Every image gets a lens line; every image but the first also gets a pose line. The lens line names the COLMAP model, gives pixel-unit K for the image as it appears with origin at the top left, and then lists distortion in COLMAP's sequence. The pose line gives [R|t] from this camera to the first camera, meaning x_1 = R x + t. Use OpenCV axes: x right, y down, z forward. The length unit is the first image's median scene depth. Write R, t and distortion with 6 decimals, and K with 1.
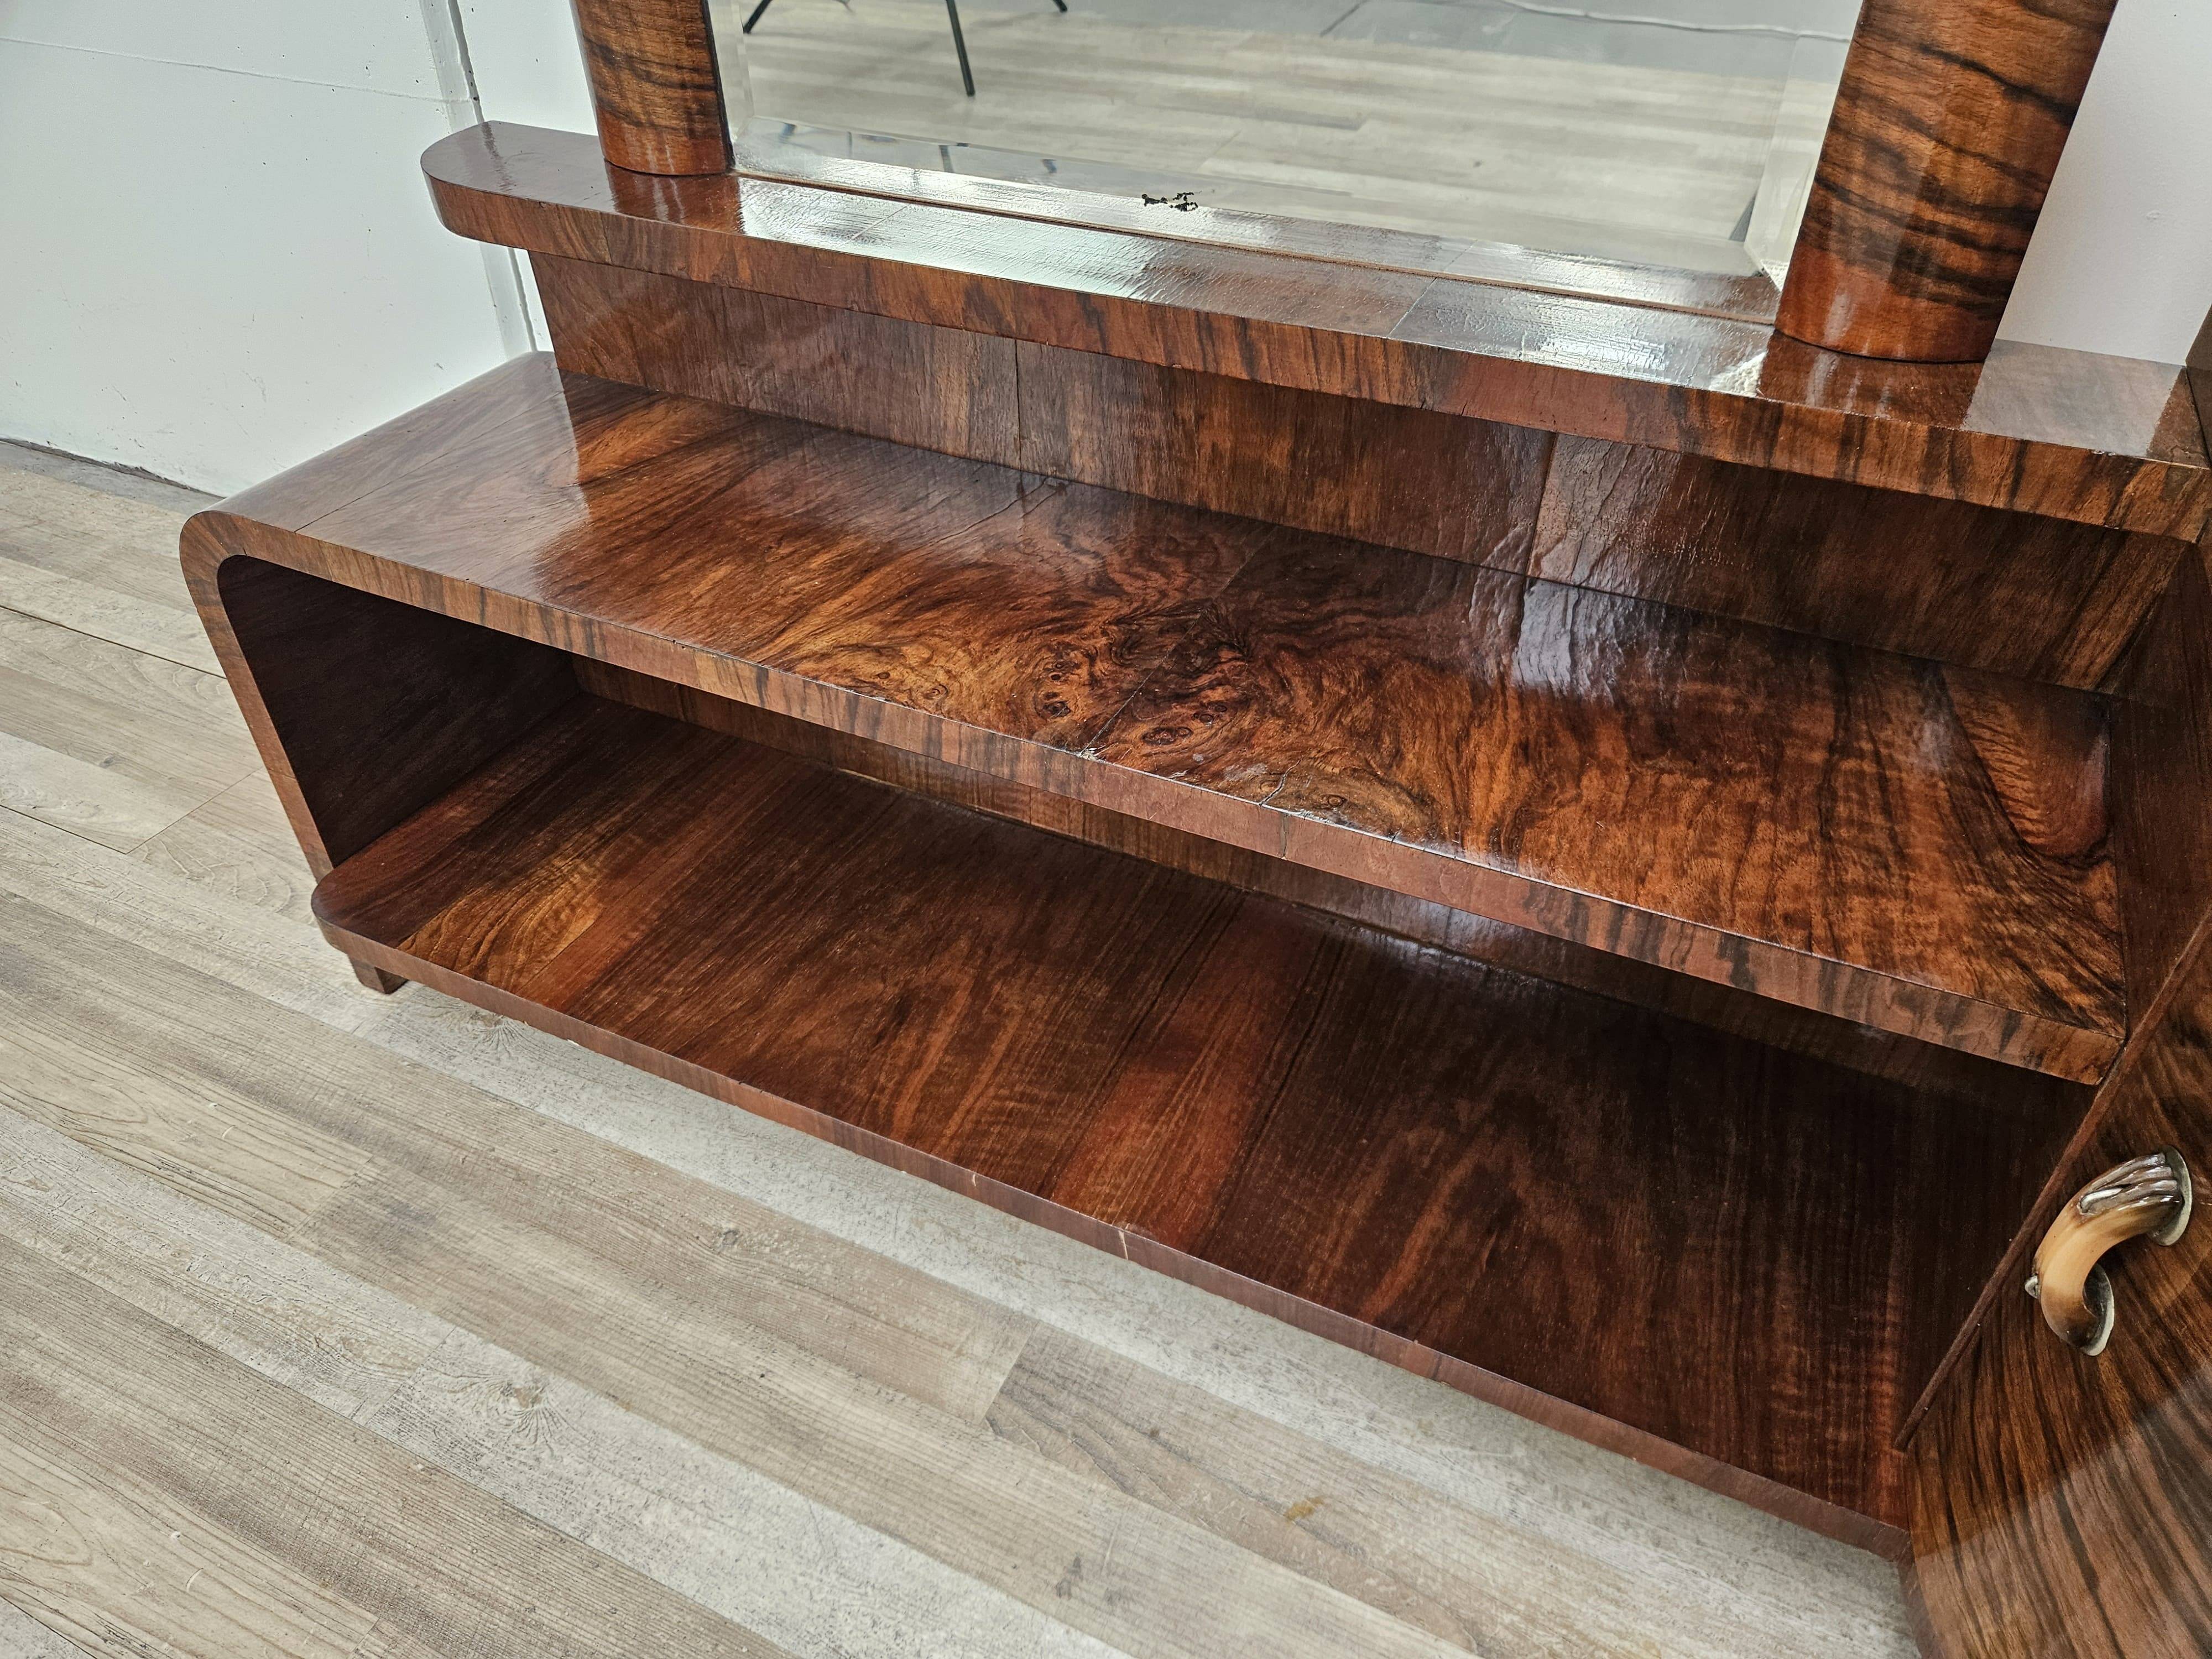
lens RADIAL K [[1518.8, 0, 1117.3], [0, 1518.8, 838.4], [0, 0, 1]] dist [0.050235, -0.046482]
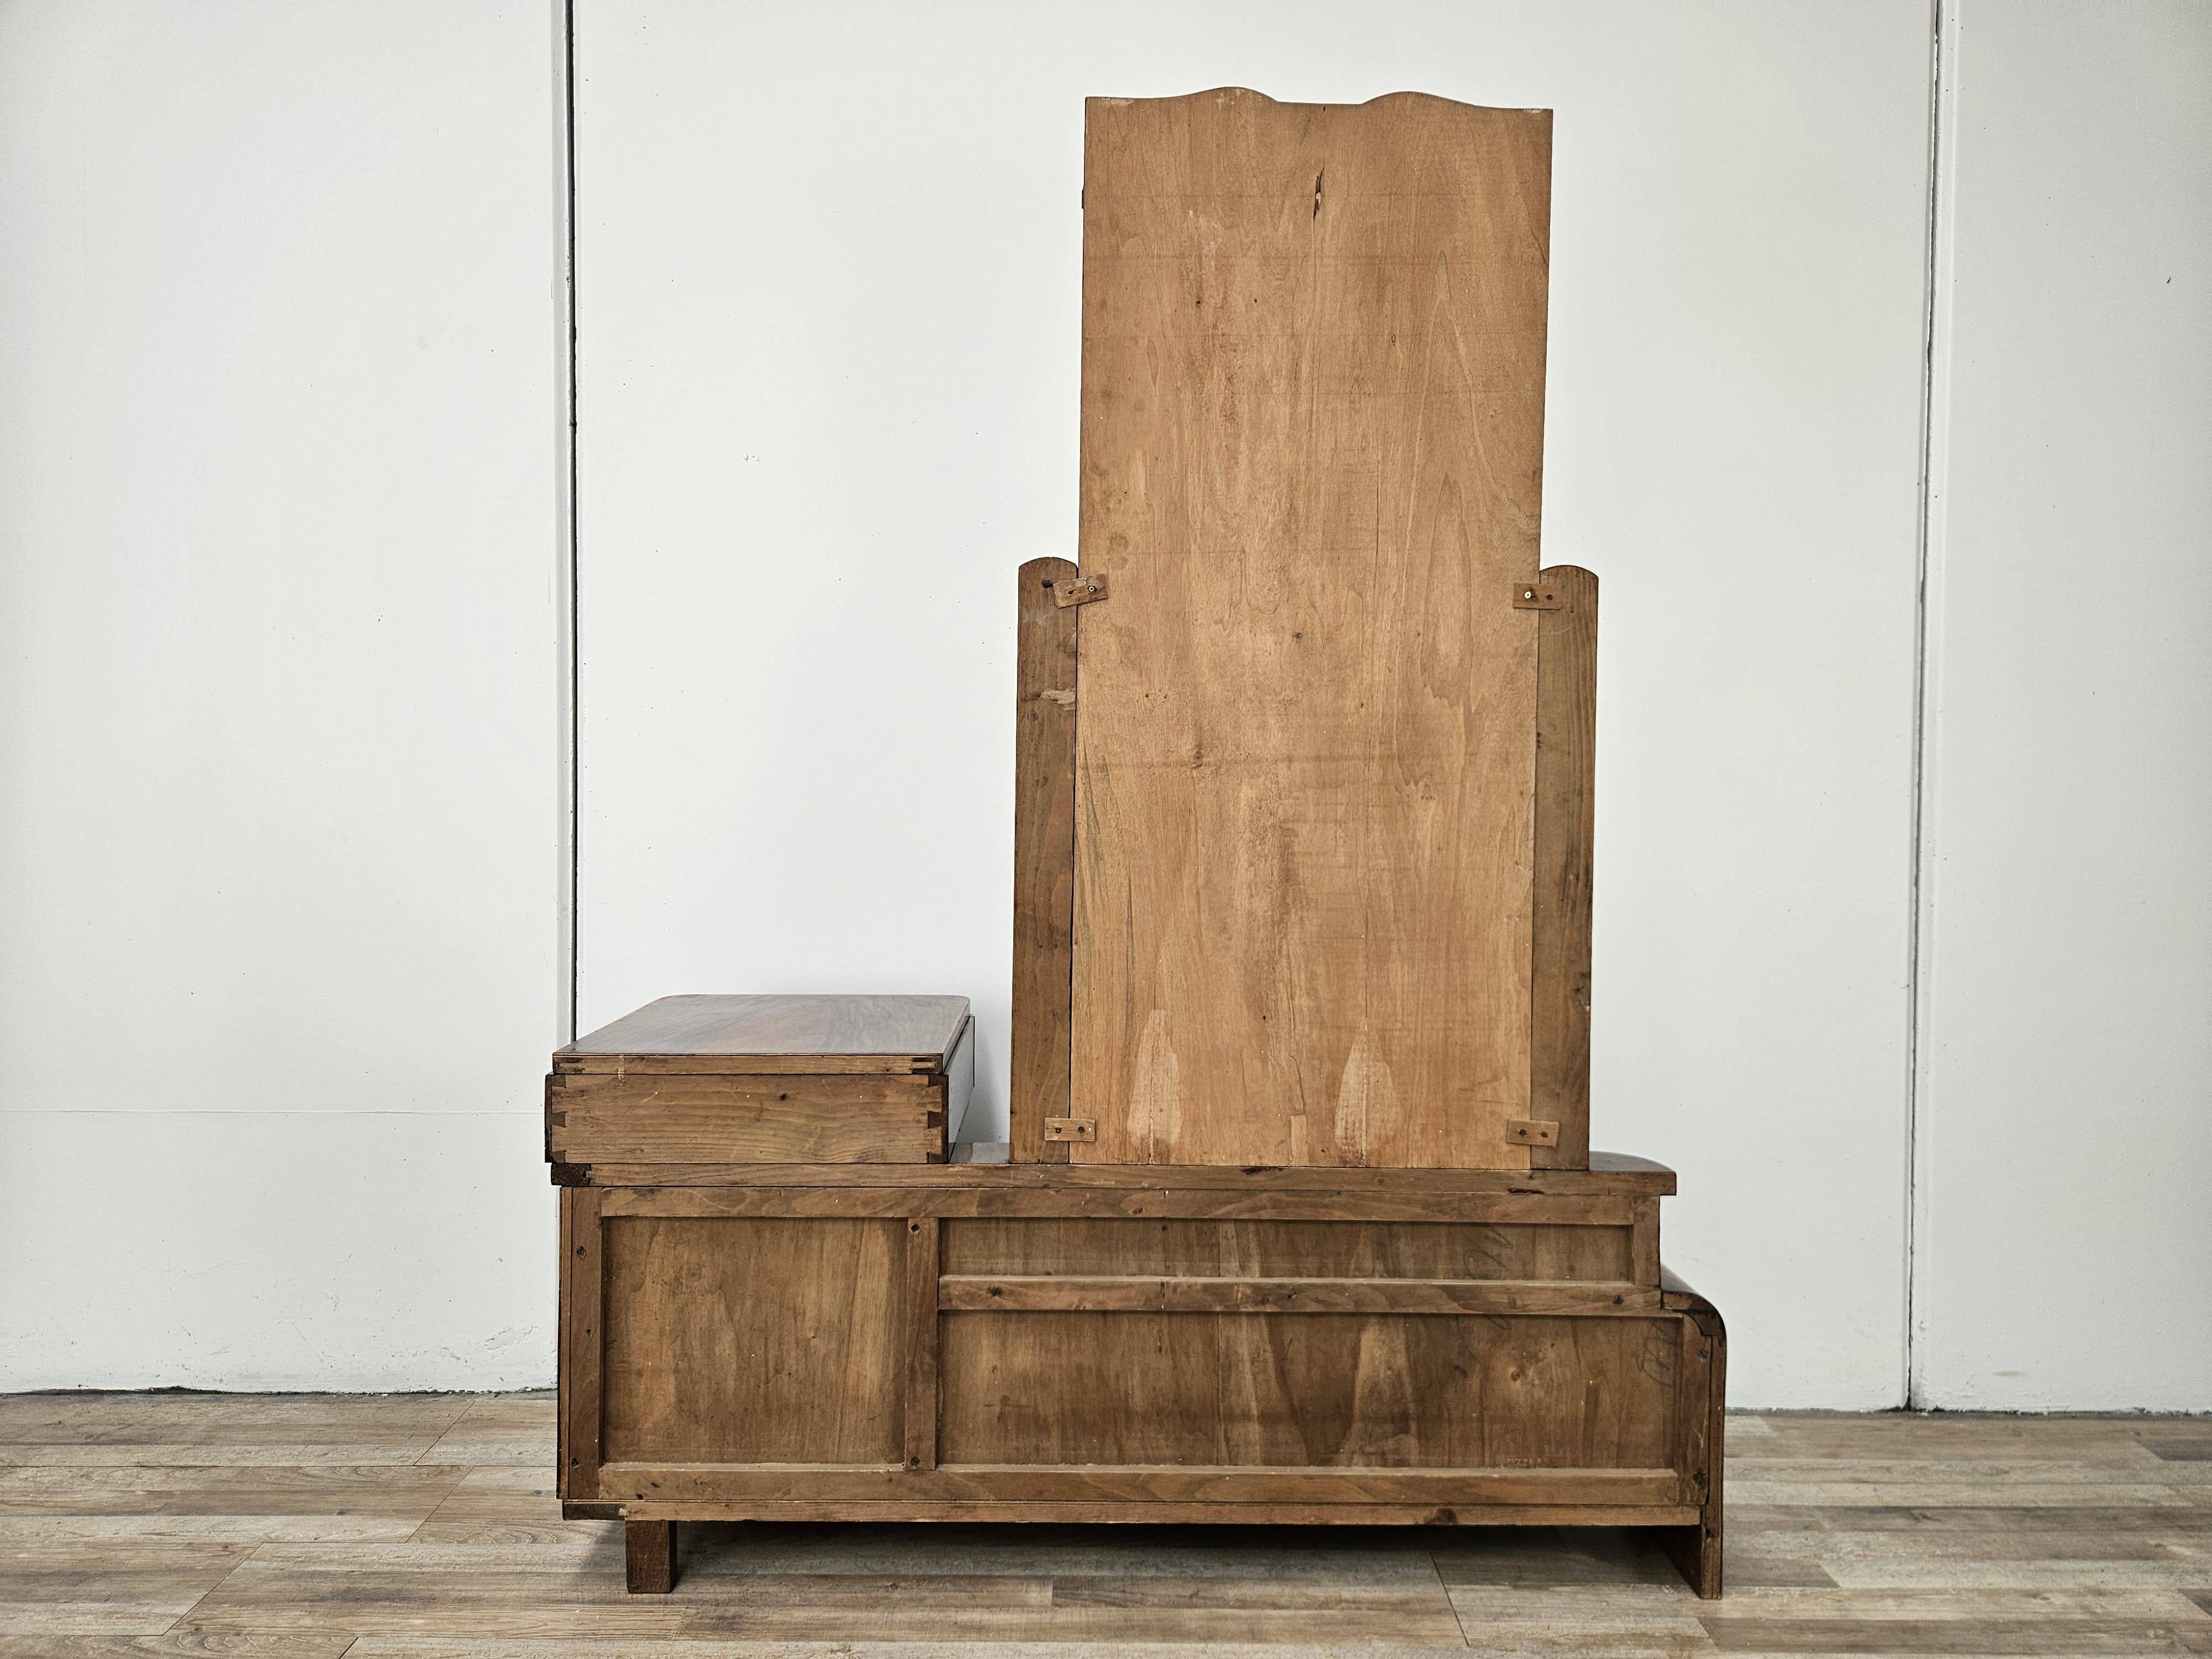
lens RADIAL K [[1518.8, 0, 1101.8], [0, 1518.8, 809.2], [0, 0, 1]] dist [0.050235, -0.046482]
pose [[0.905665, -0.011437, 0.423839, -1.007433], [0.262175, 0.800725, -0.538612, 0.712442], [-0.333218, 0.598923, 0.728188, -1.423663]]
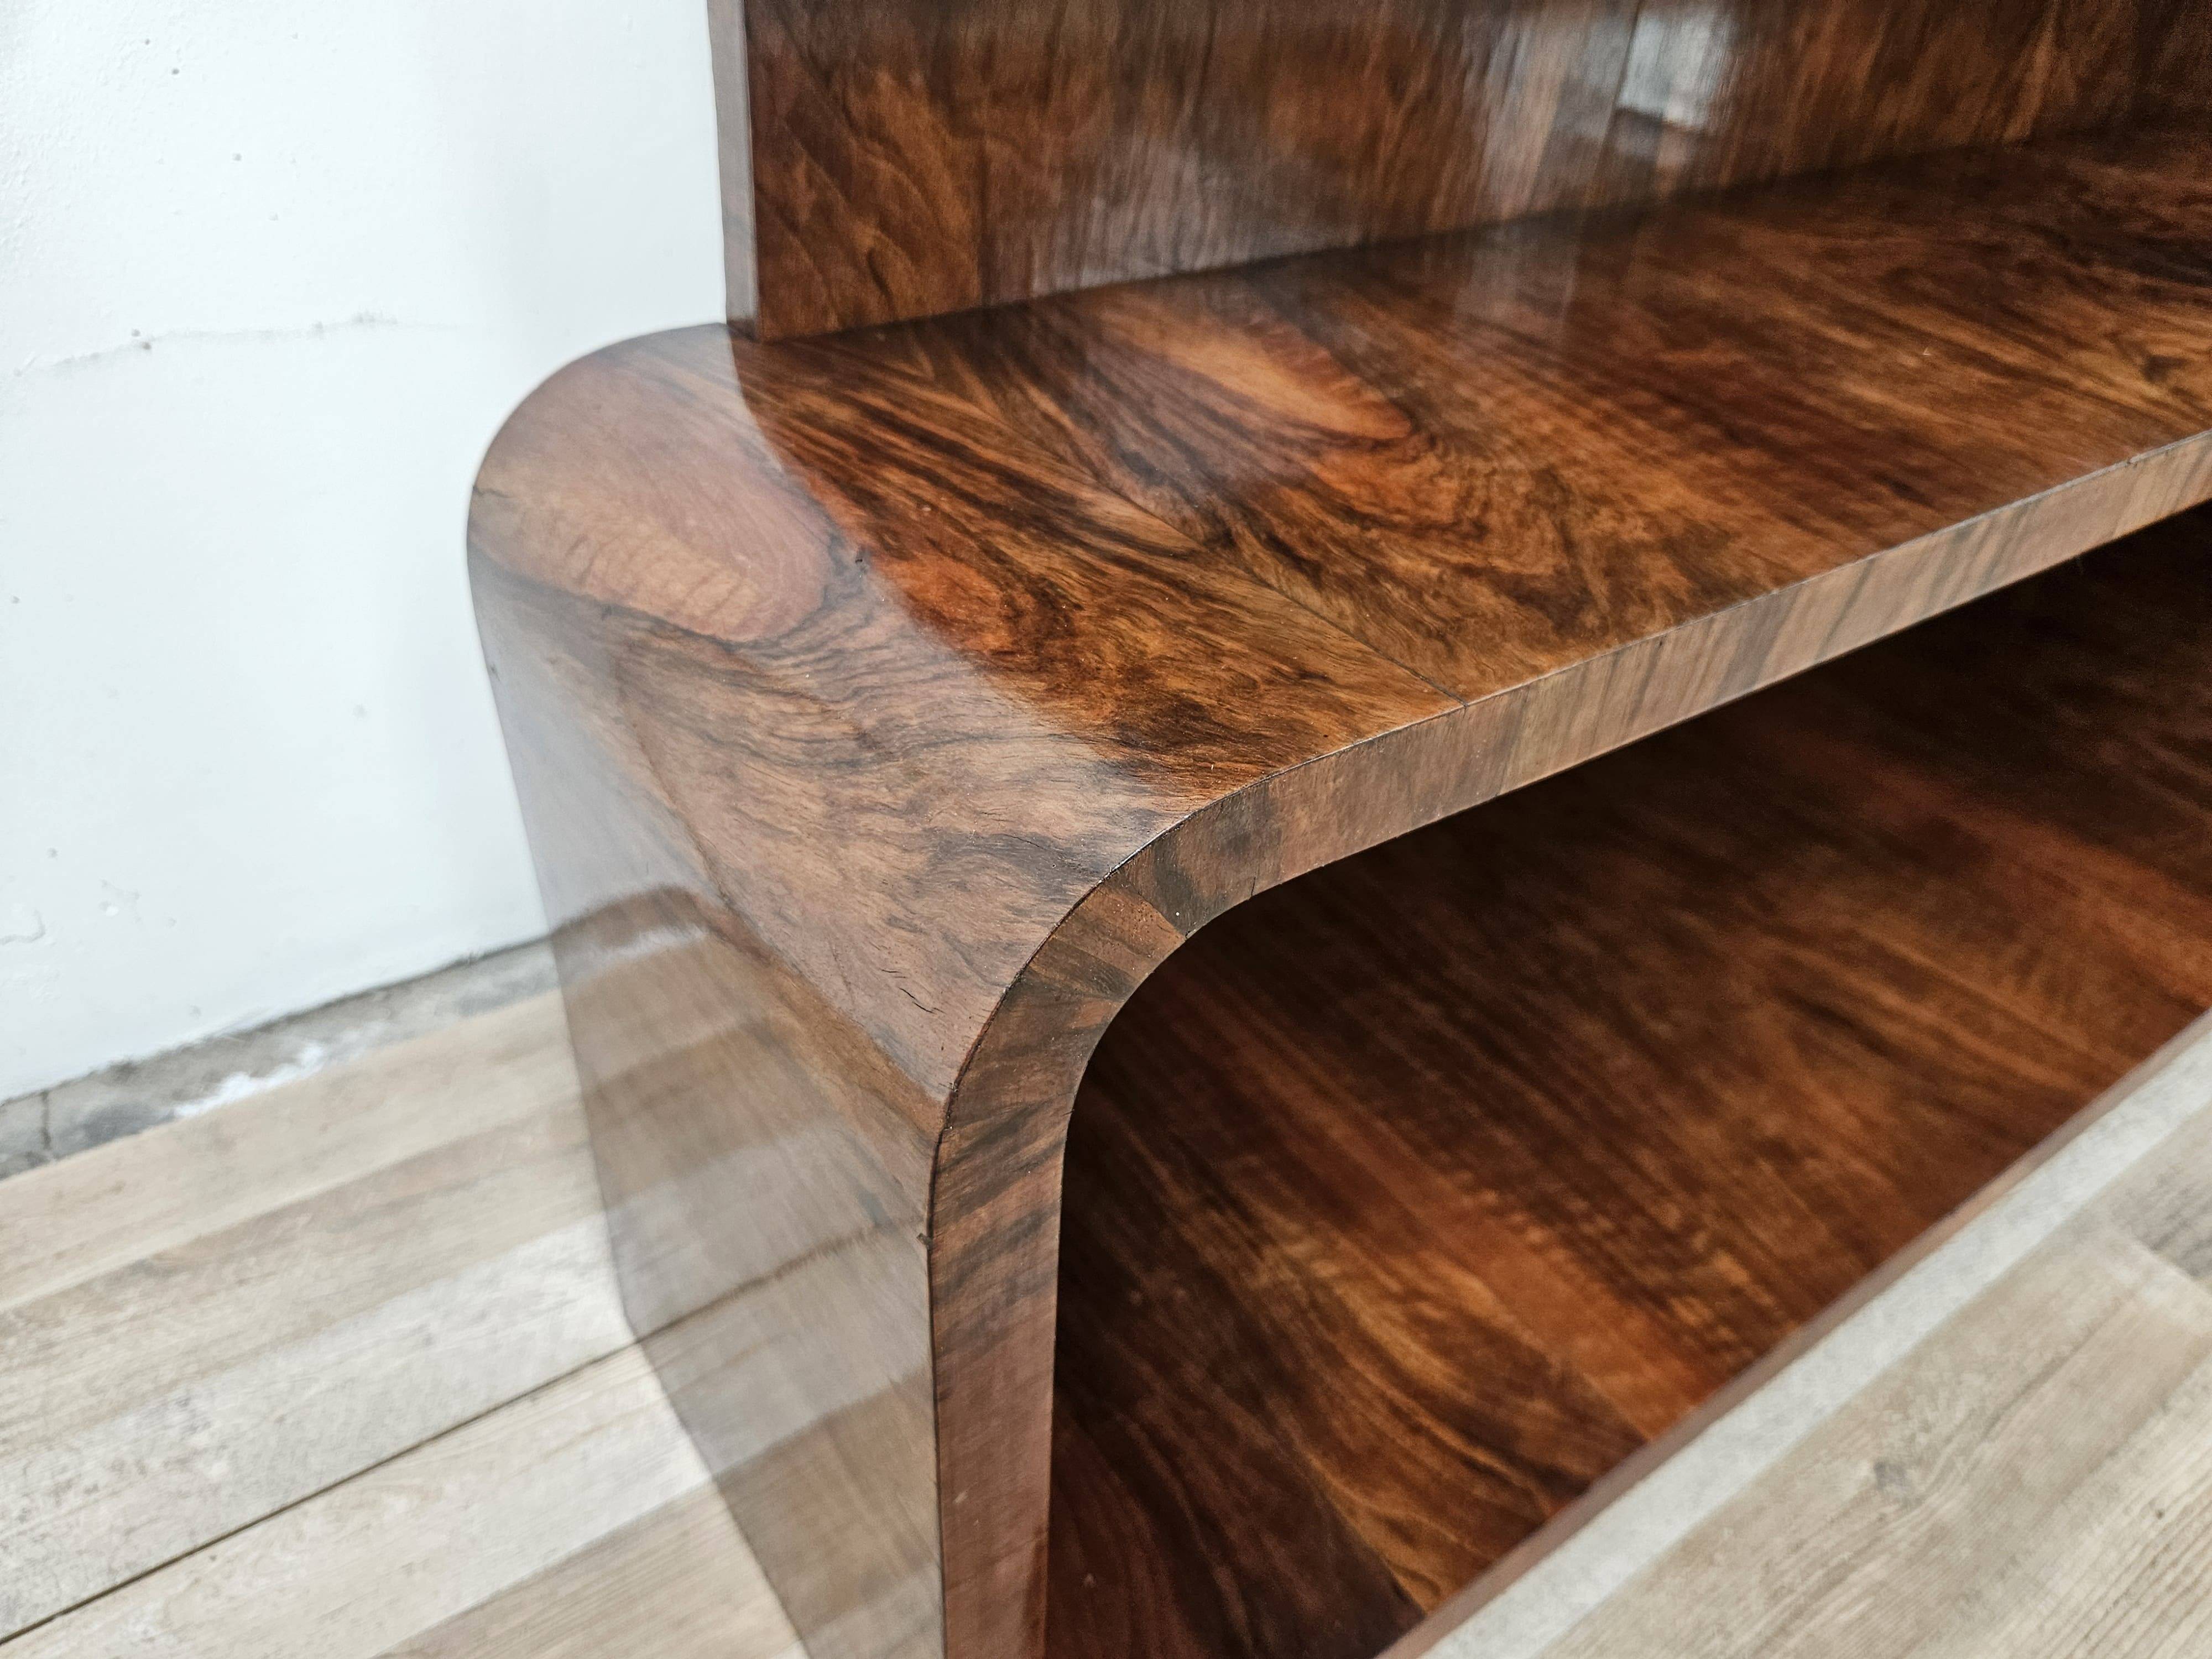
lens RADIAL K [[1555.6, 0, 1099.8], [0, 1555.6, 822.5], [0, 0, 1]] dist [0.011999, 0.008981]
pose [[0.496454, -0.490744, 0.716033, -0.871396], [0.503799, 0.834617, 0.222714, -0.309509], [-0.706909, 0.250170, 0.661585, 0.862223]]
